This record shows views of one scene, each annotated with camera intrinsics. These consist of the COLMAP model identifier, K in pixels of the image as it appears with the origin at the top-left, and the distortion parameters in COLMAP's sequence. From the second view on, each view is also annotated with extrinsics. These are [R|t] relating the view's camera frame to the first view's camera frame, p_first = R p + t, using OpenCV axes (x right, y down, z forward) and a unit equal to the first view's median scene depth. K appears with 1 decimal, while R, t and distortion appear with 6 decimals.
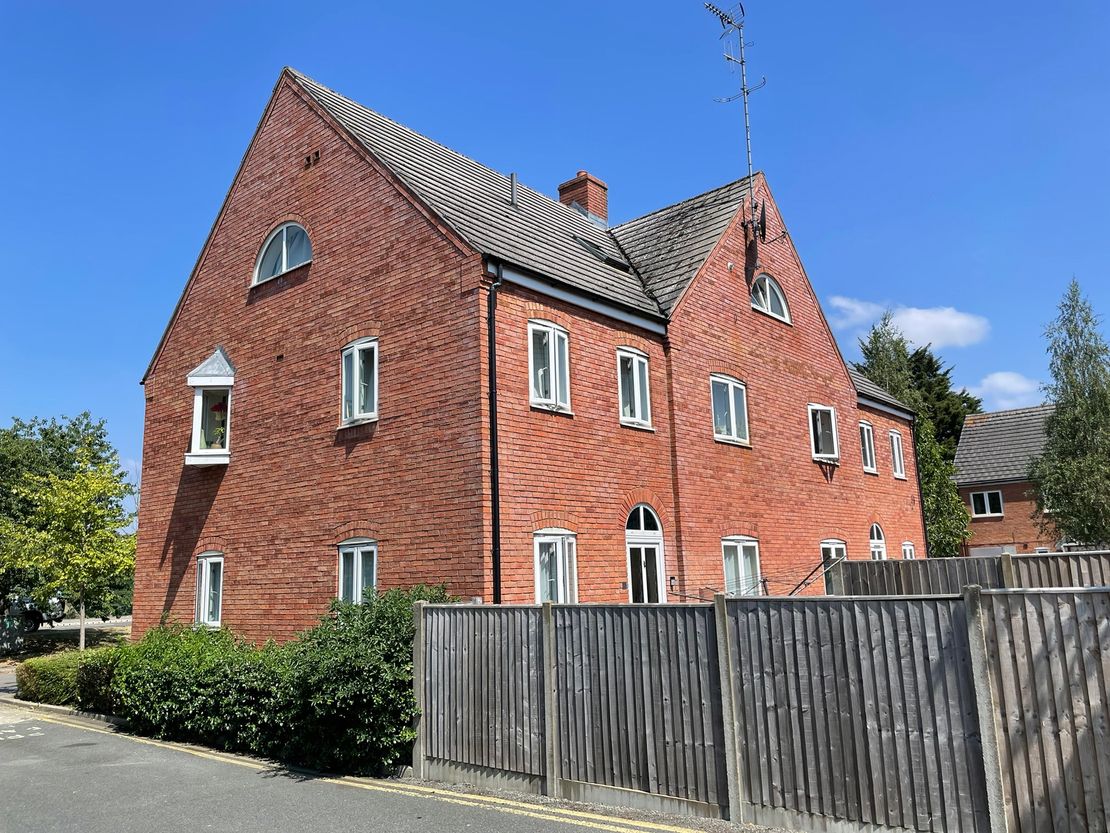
lens RADIAL K [[840.8, 0, 555.0], [0, 840.8, 416.5], [0, 0, 1]] dist [-0.000589, -0.002989]
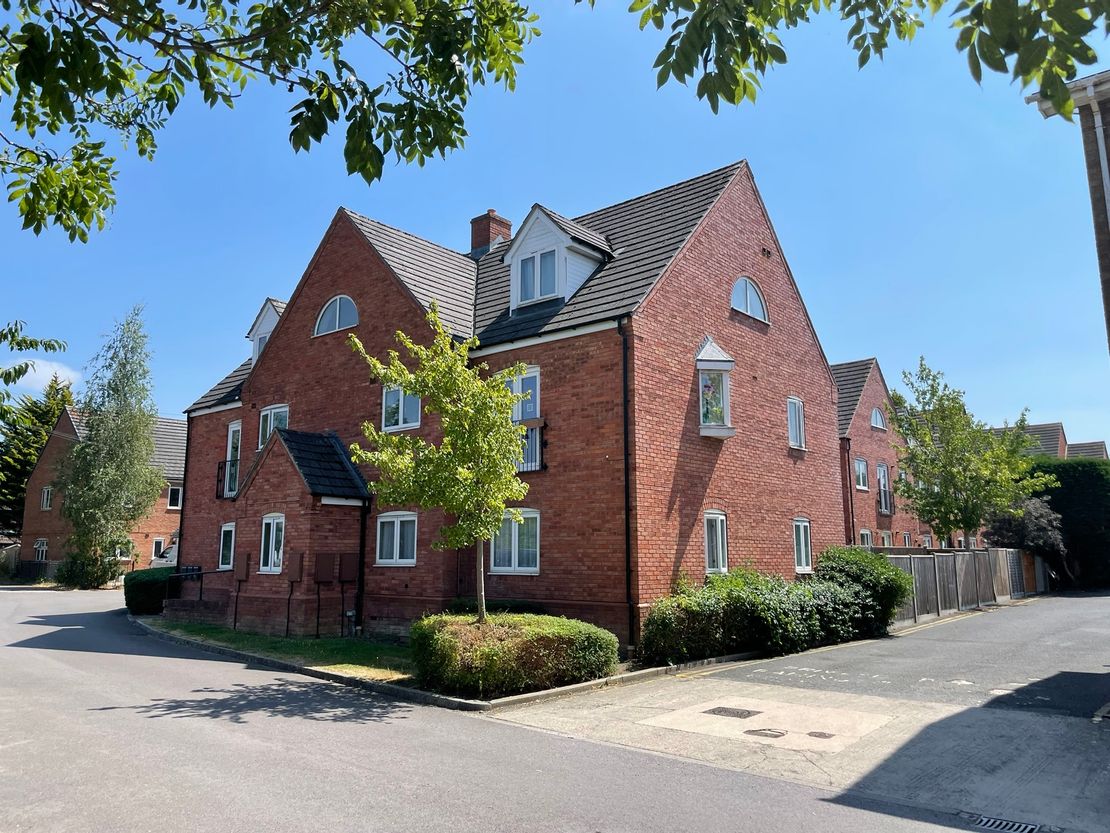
lens RADIAL K [[840.8, 0, 555.0], [0, 840.8, 416.5], [0, 0, 1]] dist [-0.000589, -0.002989]
pose [[0.026554, 0.206891, 0.978003, -1.596554], [-0.183386, 0.962753, -0.198686, 0.310346], [-0.982682, -0.174076, 0.063506, 1.168993]]
